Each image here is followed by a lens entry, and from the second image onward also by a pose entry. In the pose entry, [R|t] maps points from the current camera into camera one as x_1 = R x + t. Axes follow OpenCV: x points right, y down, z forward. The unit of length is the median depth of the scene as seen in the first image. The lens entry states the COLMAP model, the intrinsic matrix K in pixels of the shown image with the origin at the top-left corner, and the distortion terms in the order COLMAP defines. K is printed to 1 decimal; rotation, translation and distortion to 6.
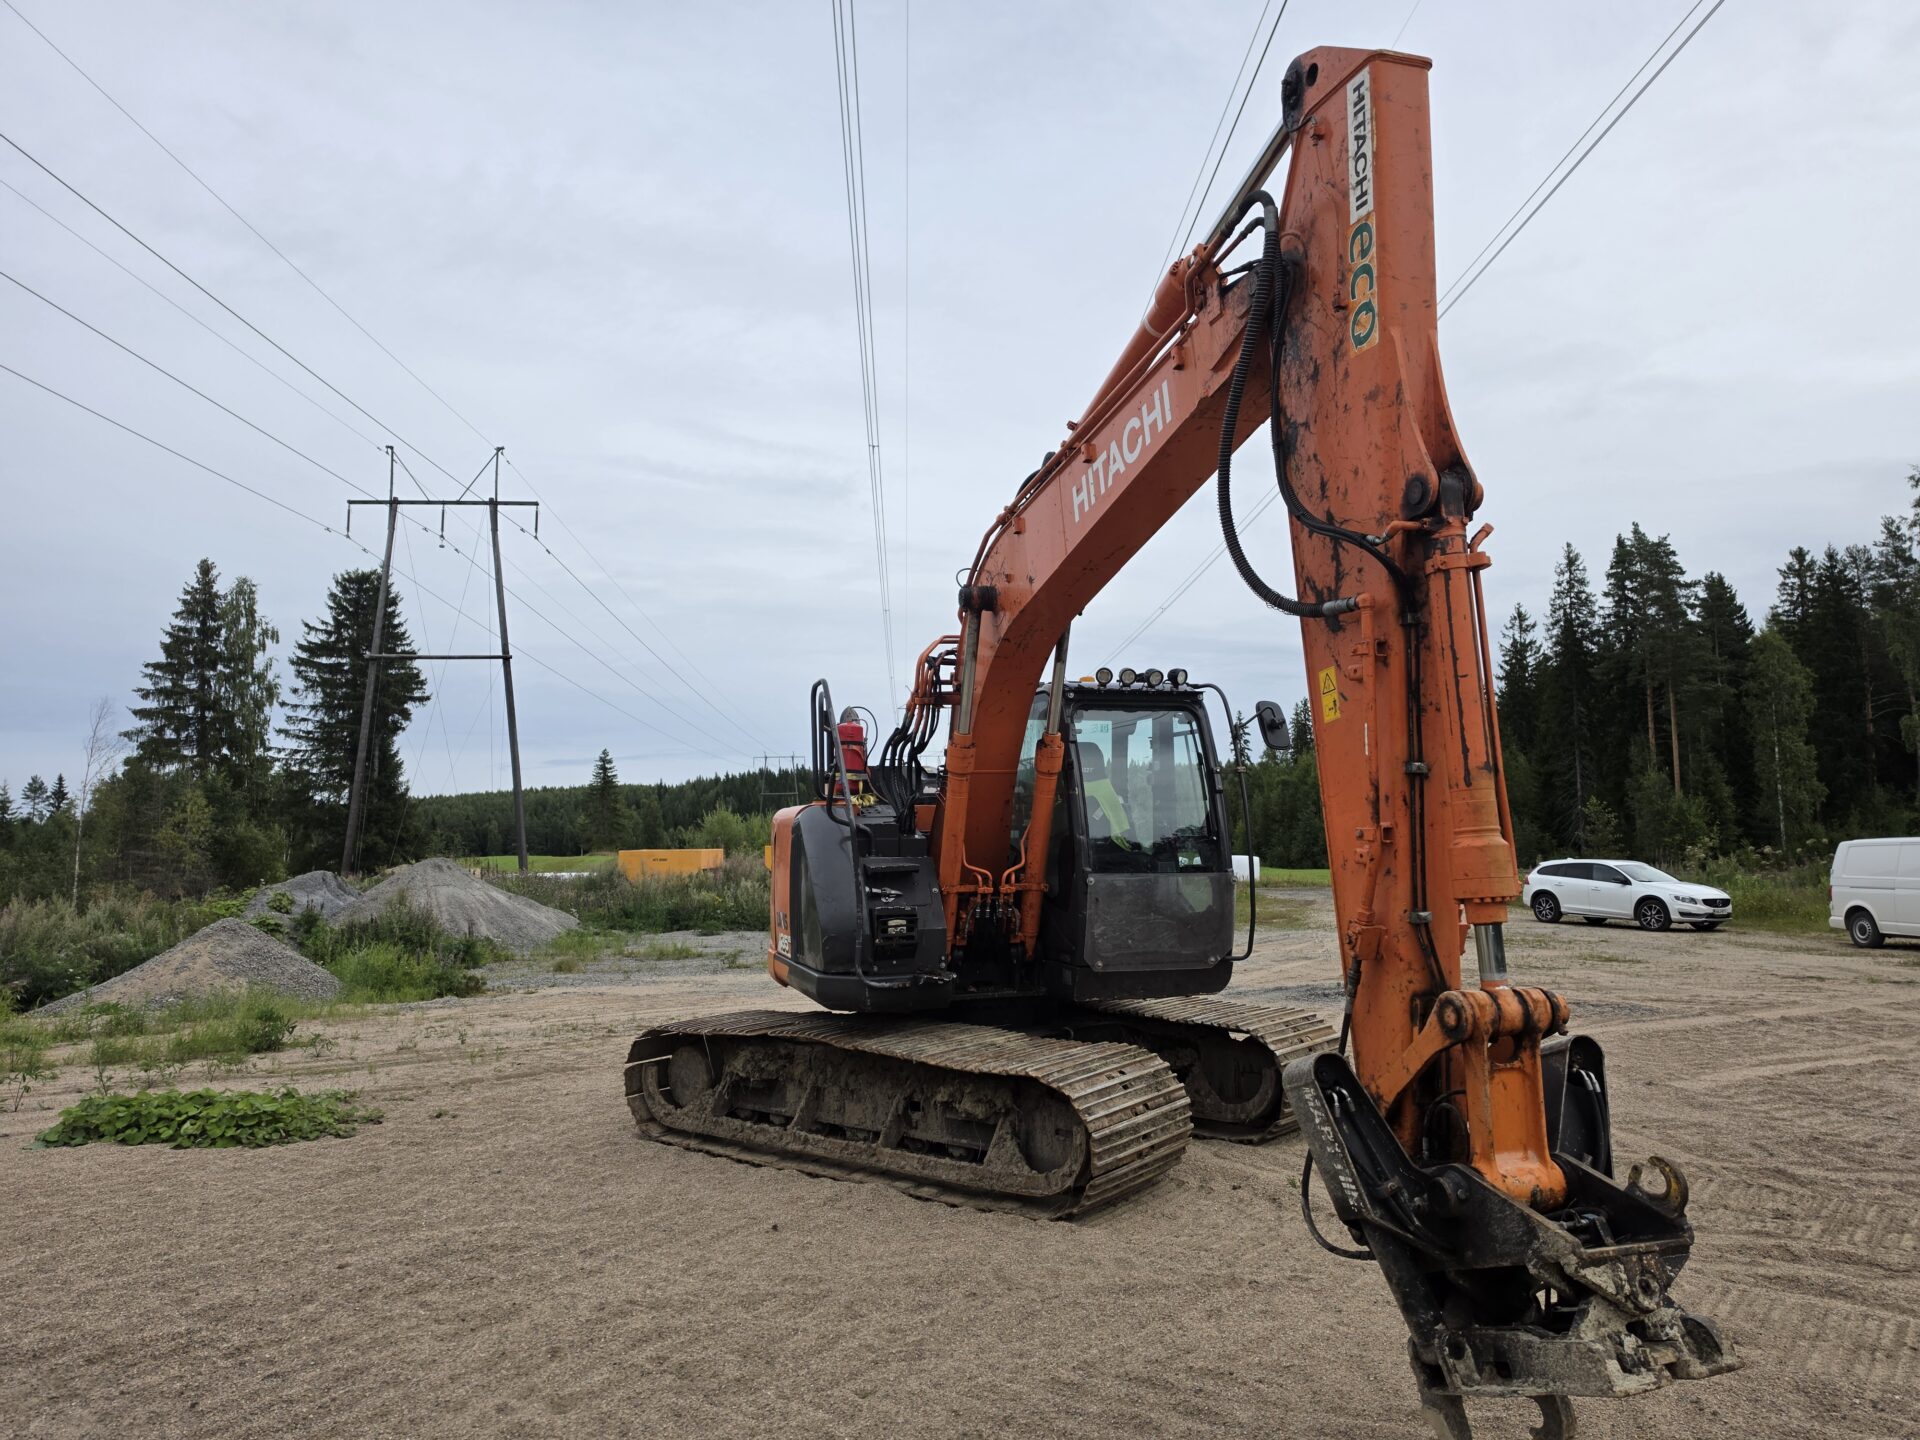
lens RADIAL K [[1329.4, 0, 946.4], [0, 1329.4, 725.9], [0, 0, 1]] dist [0.064180, -0.078970]
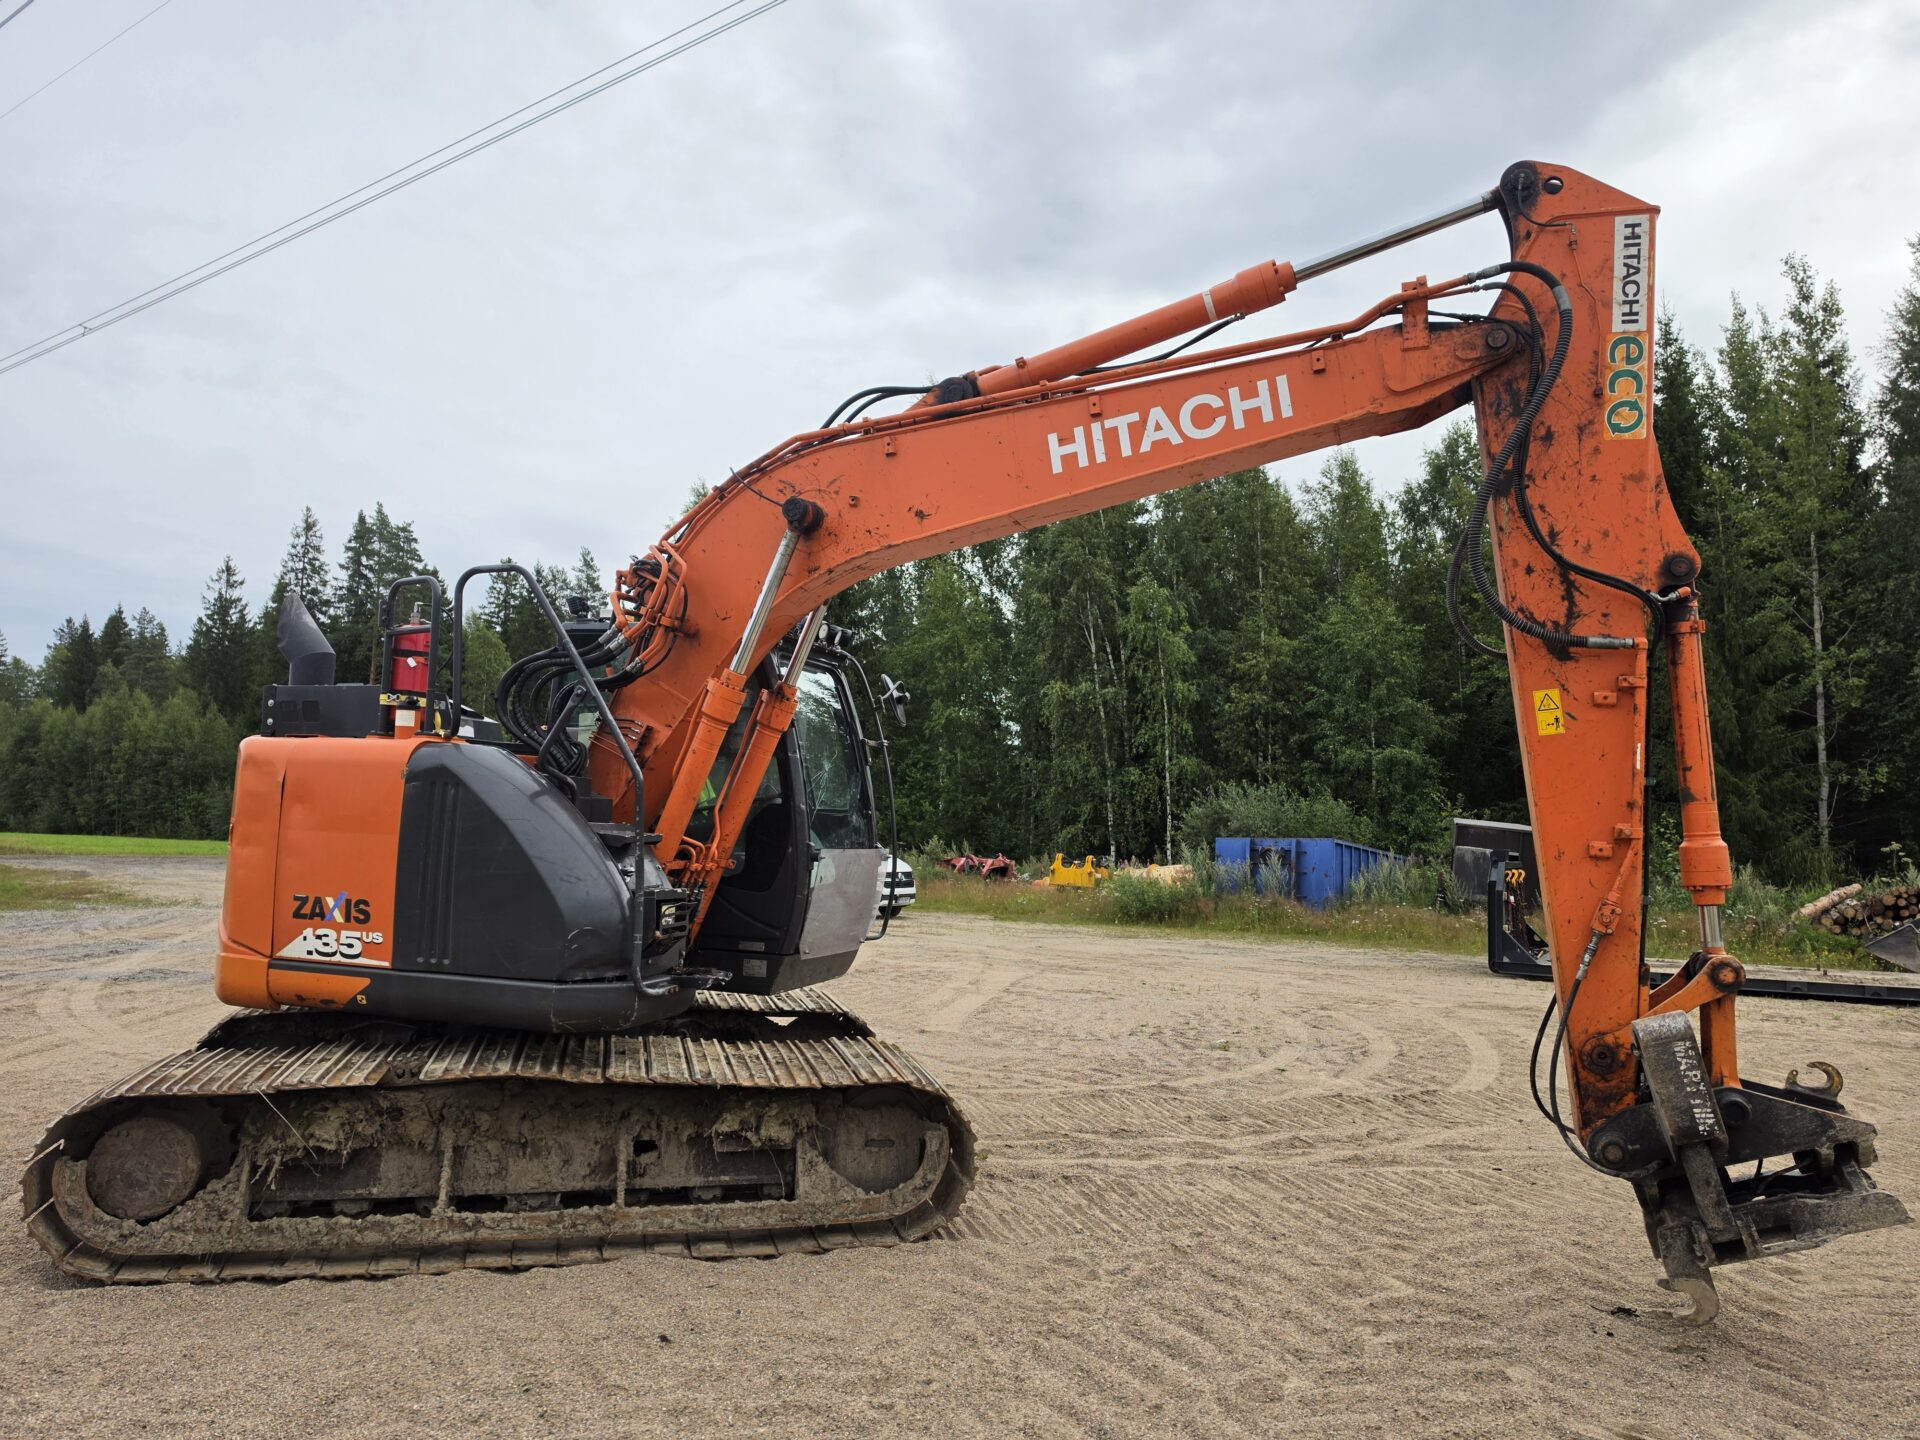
lens RADIAL K [[1329.4, 0, 967.1], [0, 1329.4, 720.8], [0, 0, 1]] dist [0.064180, -0.078970]
pose [[0.580465, 0.097873, 0.808382, -0.553055], [-0.112504, 0.992869, -0.039425, 0.050842], [-0.806476, -0.068062, 0.587337, 0.408414]]
